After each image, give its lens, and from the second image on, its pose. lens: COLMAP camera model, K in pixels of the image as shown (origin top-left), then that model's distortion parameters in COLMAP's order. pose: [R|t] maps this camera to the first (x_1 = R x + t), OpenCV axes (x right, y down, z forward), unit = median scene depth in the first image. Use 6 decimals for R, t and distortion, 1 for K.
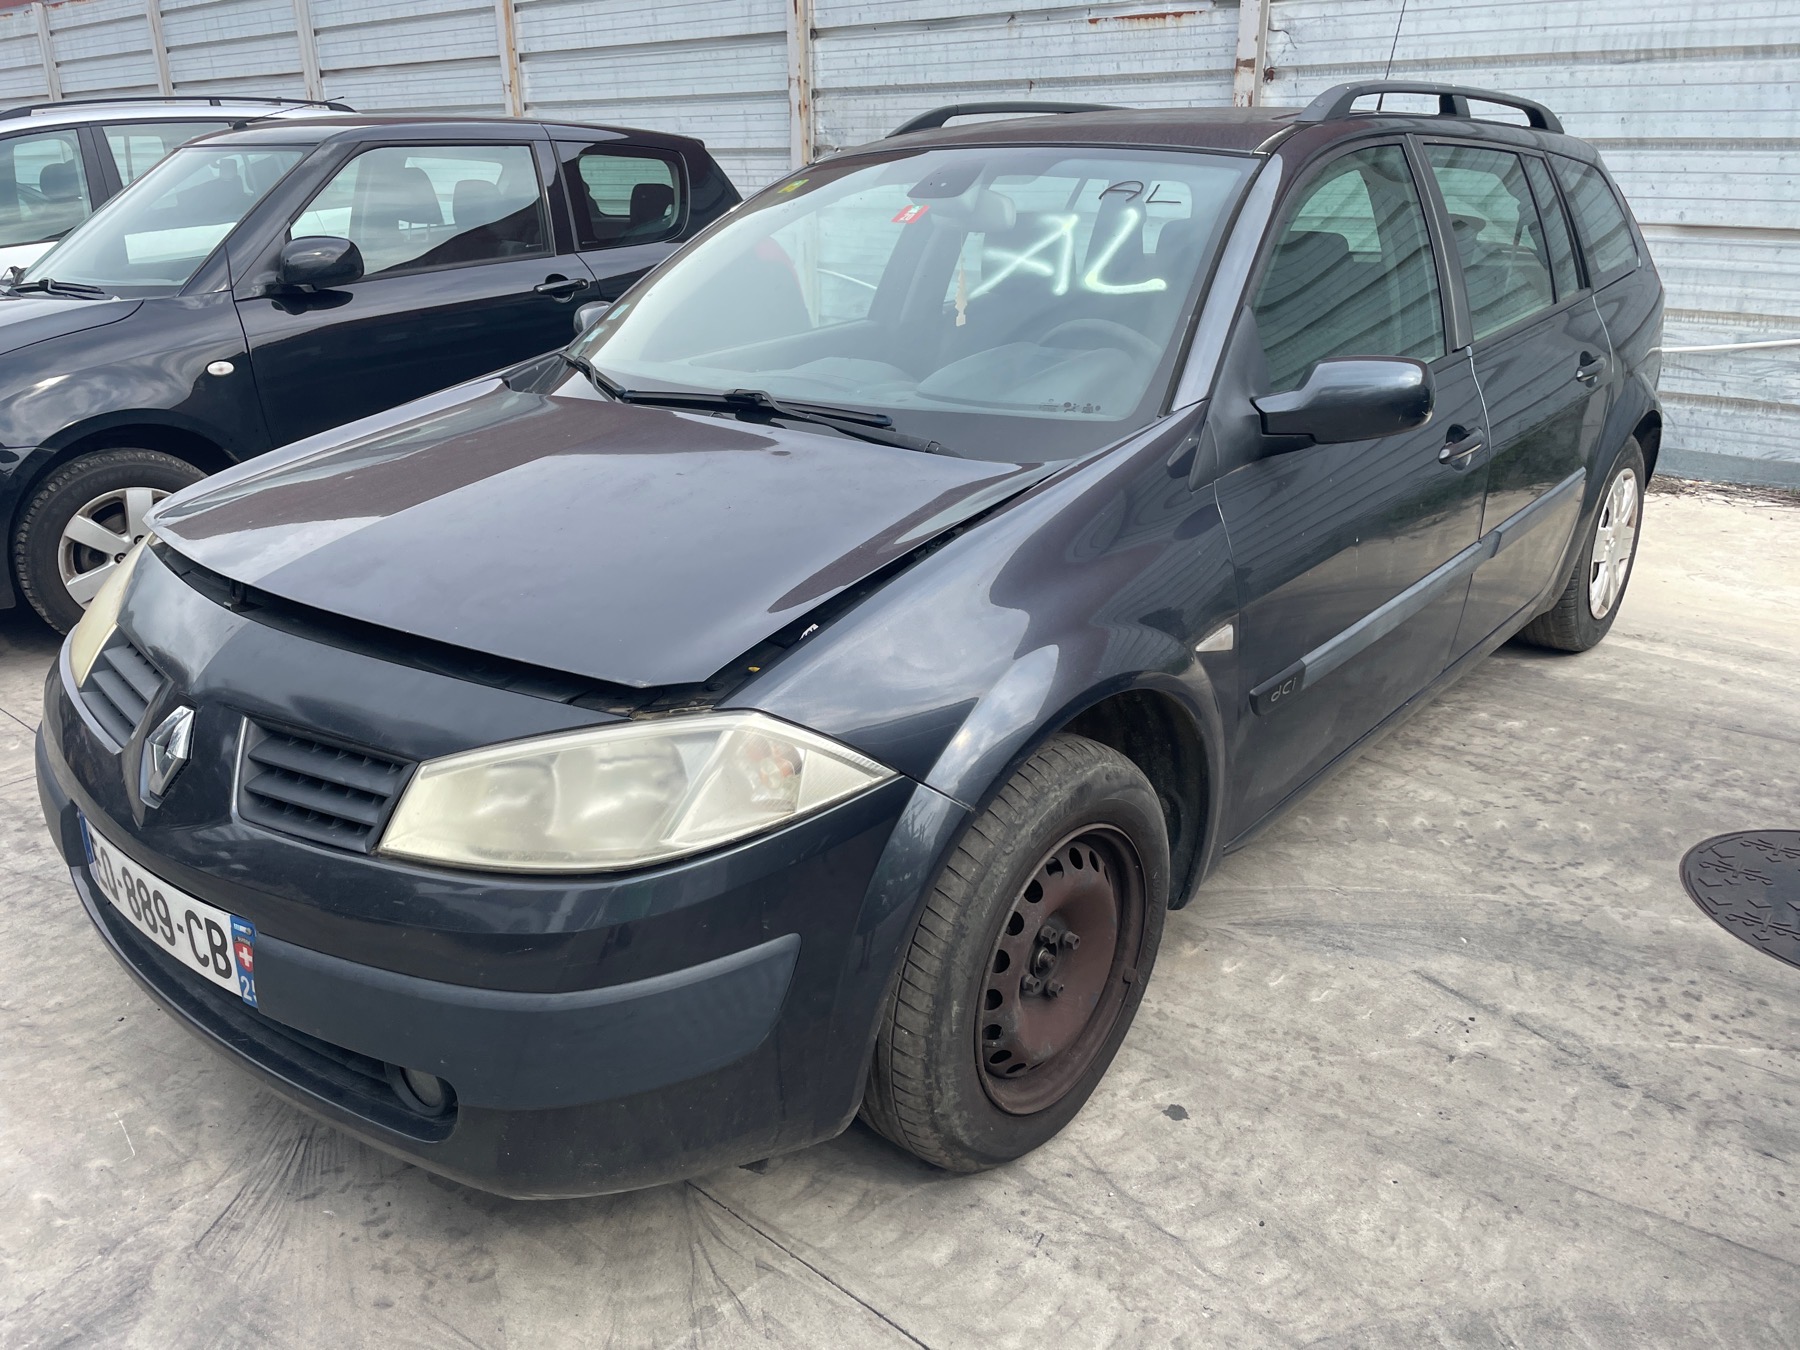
lens RADIAL K [[1366.0, 0, 898.0], [0, 1366.0, 679.1], [0, 0, 1]] dist [-0.027084, -0.003544]
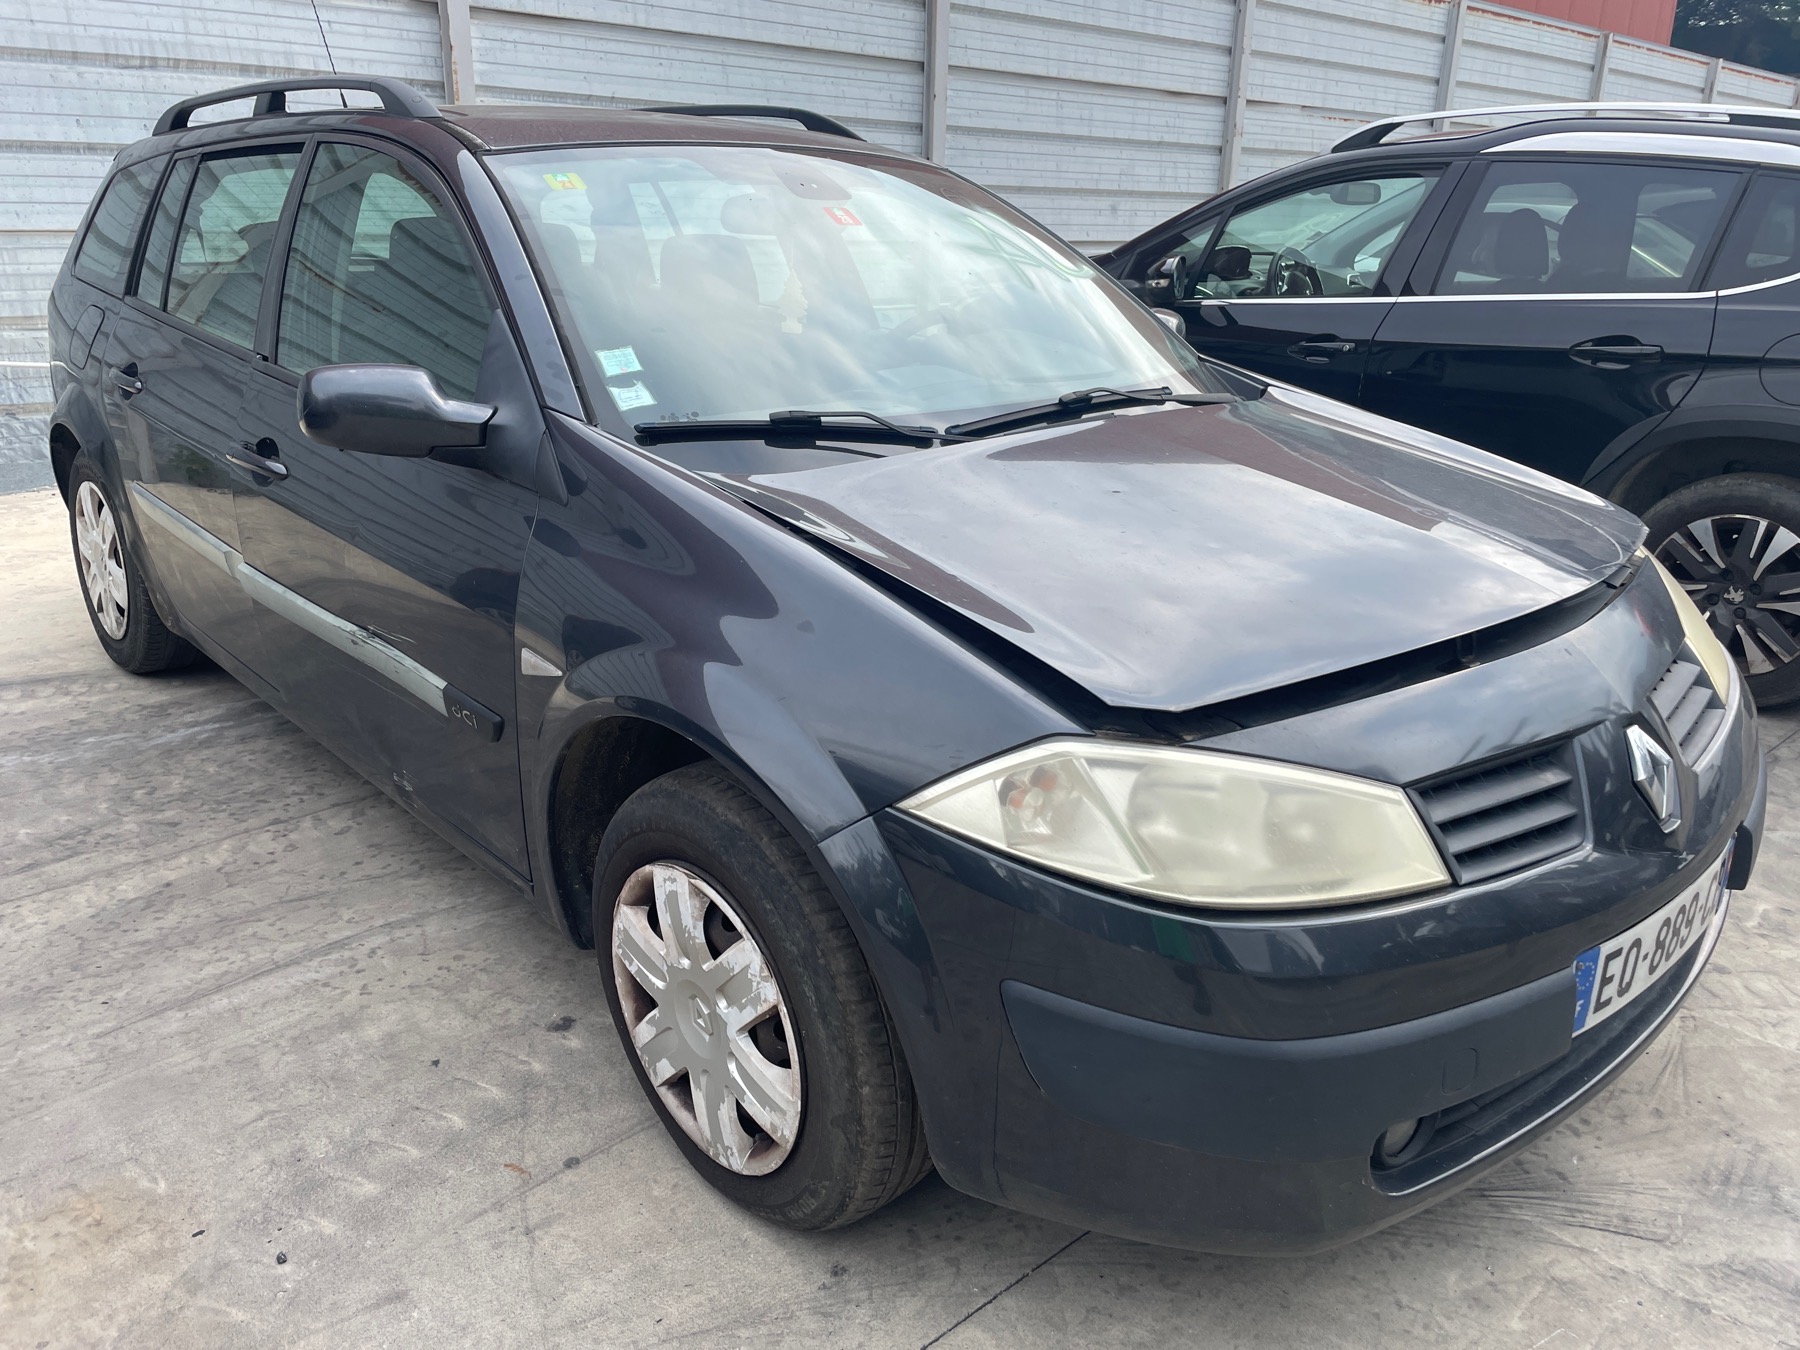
lens RADIAL K [[1366.0, 0, 892.1], [0, 1366.0, 677.1], [0, 0, 1]] dist [-0.027084, -0.003544]
pose [[0.138225, -0.315206, 0.938903, -0.464815], [0.324616, 0.910054, 0.257731, -0.132913], [-0.935691, 0.269158, 0.228113, 0.395392]]
